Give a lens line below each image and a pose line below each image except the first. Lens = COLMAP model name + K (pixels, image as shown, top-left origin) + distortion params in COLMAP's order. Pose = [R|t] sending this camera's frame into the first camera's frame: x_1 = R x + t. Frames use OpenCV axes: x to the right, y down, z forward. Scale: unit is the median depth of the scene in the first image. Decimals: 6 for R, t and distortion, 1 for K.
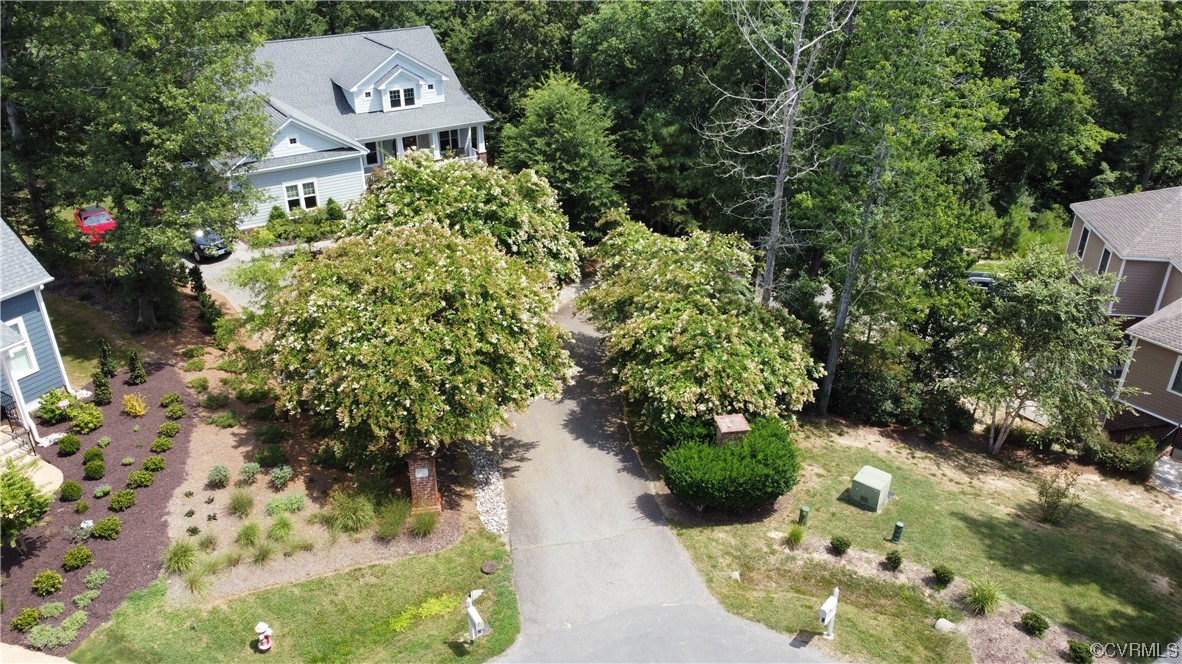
lens RADIAL K [[888.1, 0, 584.9], [0, 888.1, 332.9], [0, 0, 1]] dist [-0.002887, -0.002765]
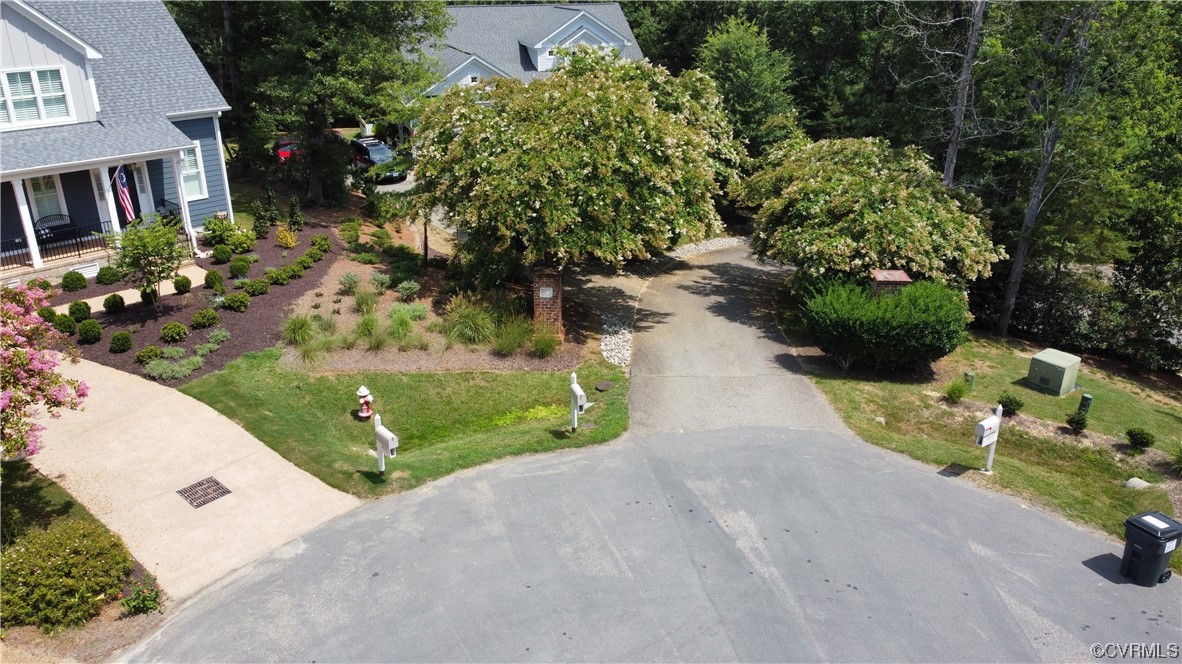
lens RADIAL K [[888.1, 0, 584.9], [0, 888.1, 332.9], [0, 0, 1]] dist [-0.002887, -0.002765]
pose [[0.976808, 0.085306, -0.196389, 0.048523], [-0.101518, 0.992077, -0.074005, 0.270431], [0.188520, 0.092225, 0.977729, 0.079480]]
